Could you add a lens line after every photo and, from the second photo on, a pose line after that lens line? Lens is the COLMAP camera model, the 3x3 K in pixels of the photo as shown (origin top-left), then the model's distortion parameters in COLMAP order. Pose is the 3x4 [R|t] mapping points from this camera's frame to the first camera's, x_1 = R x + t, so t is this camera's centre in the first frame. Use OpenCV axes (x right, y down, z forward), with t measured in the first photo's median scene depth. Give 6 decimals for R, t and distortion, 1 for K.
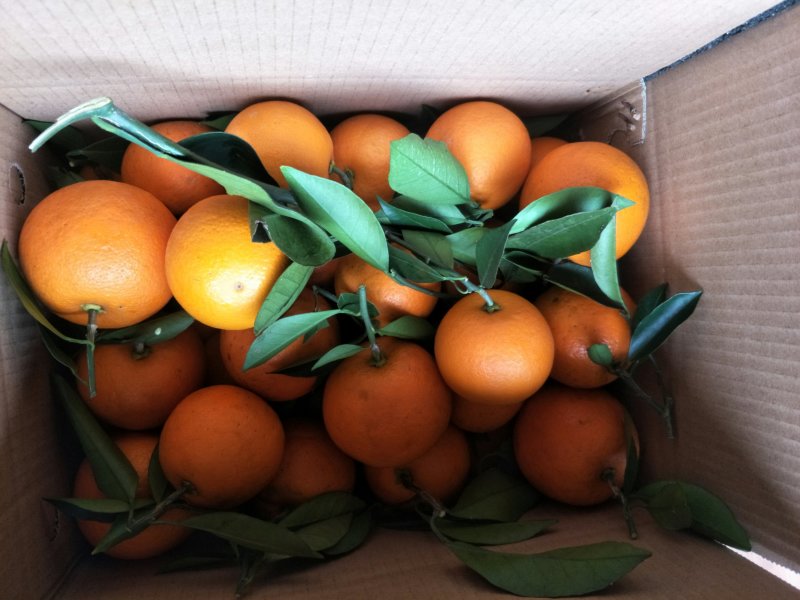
lens RADIAL K [[634.2, 0, 400.0], [0, 634.2, 300.0], [0, 0, 1]] dist [0.045204, -0.101744]
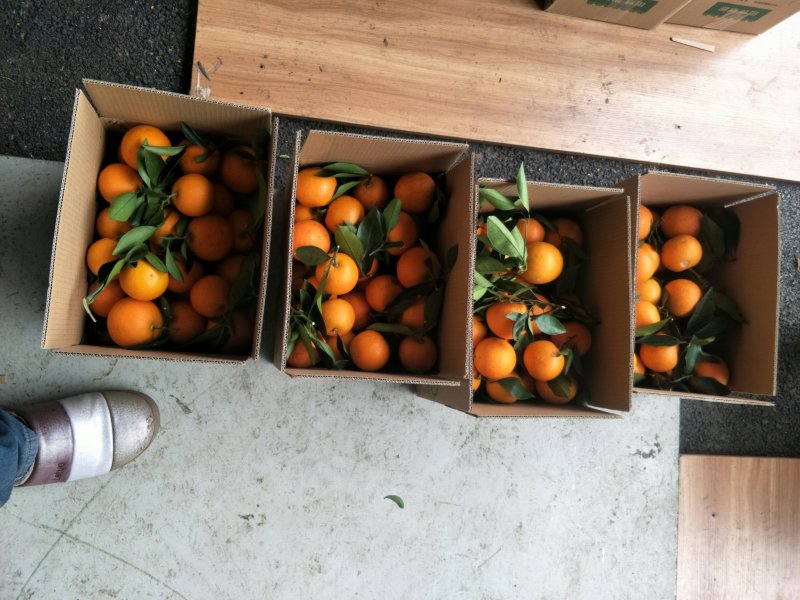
lens RADIAL K [[634.2, 0, 400.0], [0, 634.2, 300.0], [0, 0, 1]] dist [0.045204, -0.101744]
pose [[0.201800, -0.974538, -0.097733, 0.160642], [0.960871, 0.177657, 0.212522, 0.445662], [-0.189748, -0.136796, 0.972257, -2.001909]]
